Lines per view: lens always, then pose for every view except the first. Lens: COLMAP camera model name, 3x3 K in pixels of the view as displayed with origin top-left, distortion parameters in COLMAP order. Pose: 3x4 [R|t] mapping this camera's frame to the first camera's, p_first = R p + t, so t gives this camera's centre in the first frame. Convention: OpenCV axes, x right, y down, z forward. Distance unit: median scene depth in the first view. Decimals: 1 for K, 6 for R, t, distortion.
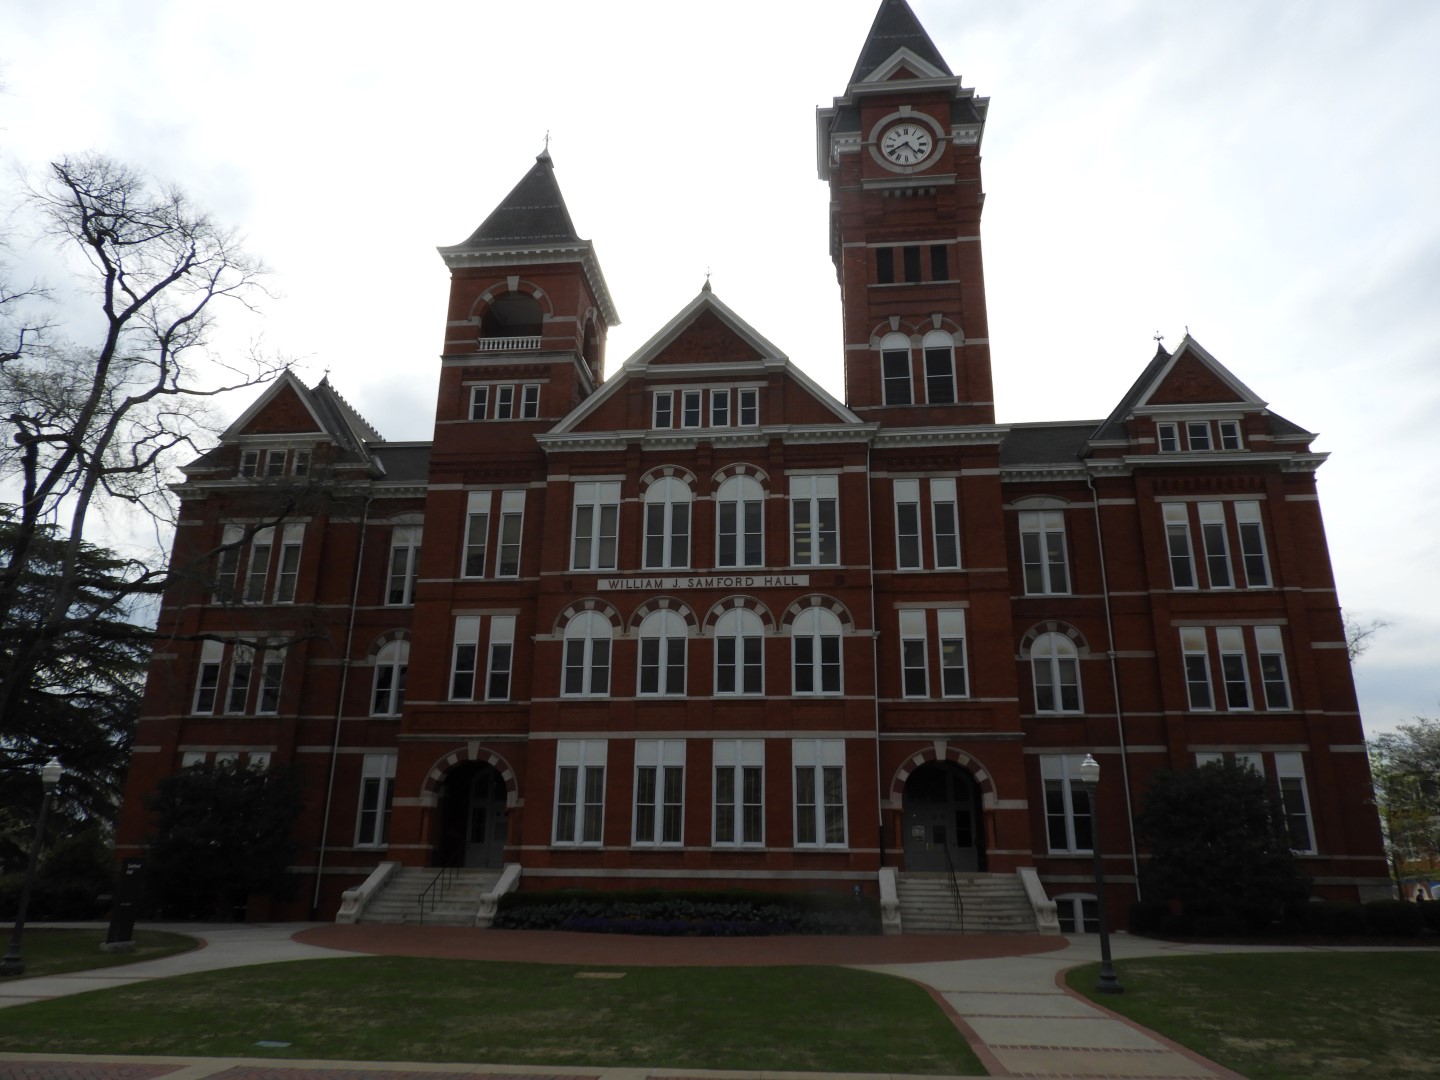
lens RADIAL K [[1014.7, 0, 726.3], [0, 1014.7, 538.2], [0, 0, 1]] dist [0.008802, -0.000627]
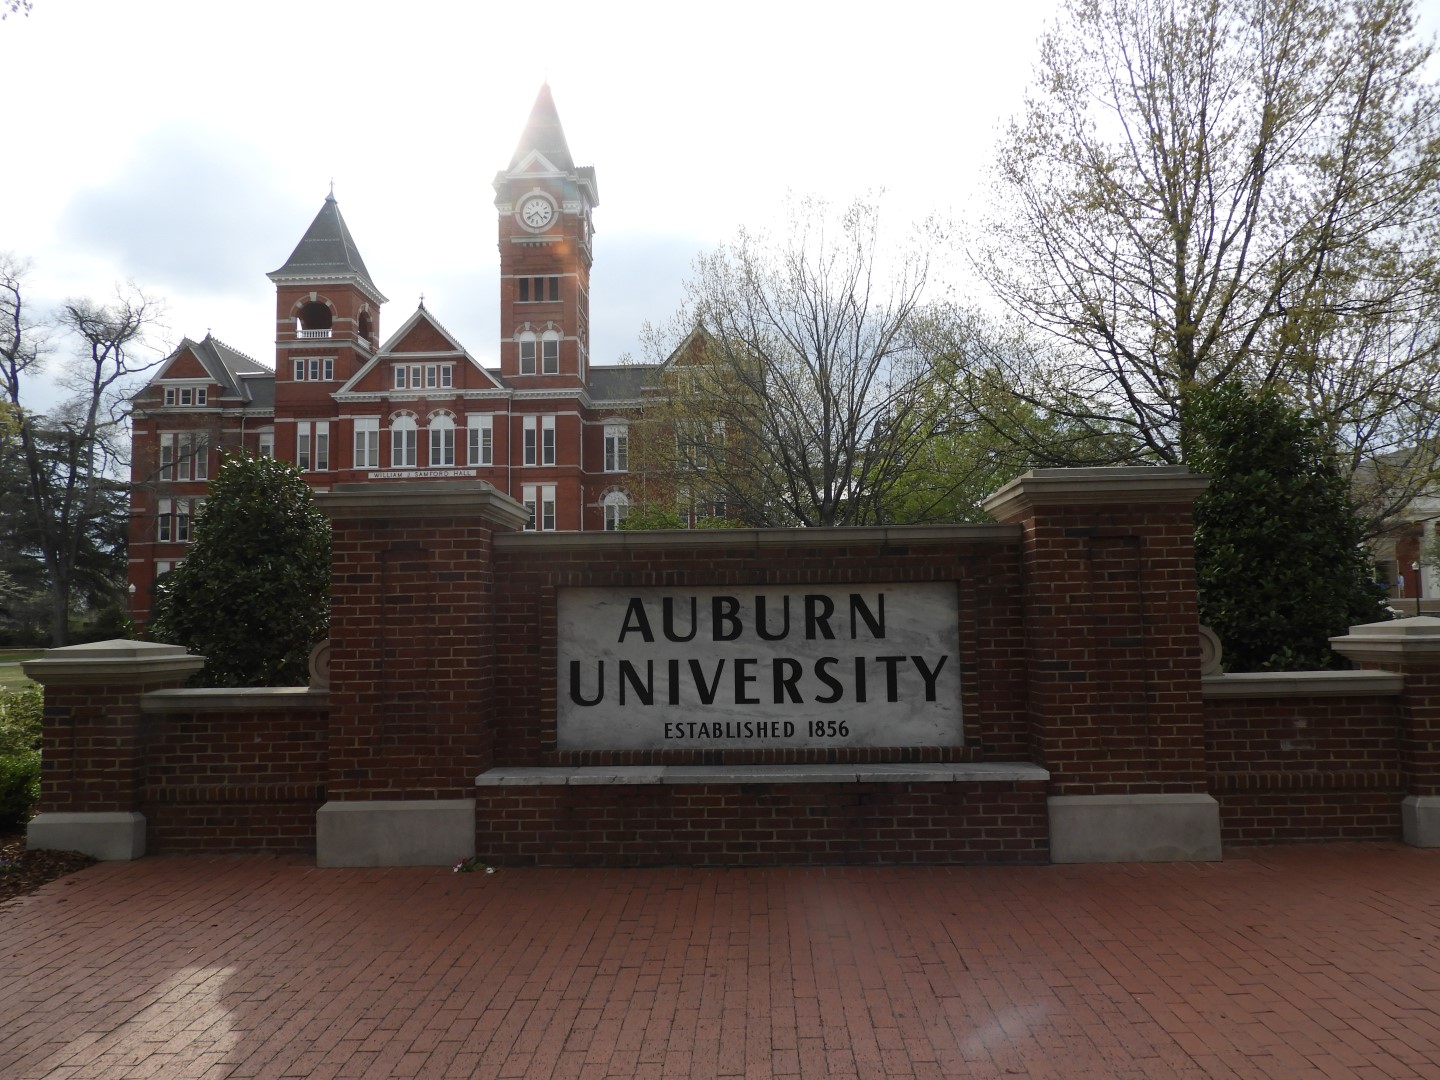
lens RADIAL K [[1014.7, 0, 720.3], [0, 1014.7, 538.2], [0, 0, 1]] dist [0.008802, -0.000627]
pose [[0.997751, -0.023031, 0.062950, 0.395623], [0.007277, 0.970786, 0.239838, -0.281775], [-0.066635, -0.238840, 0.968770, -0.899207]]
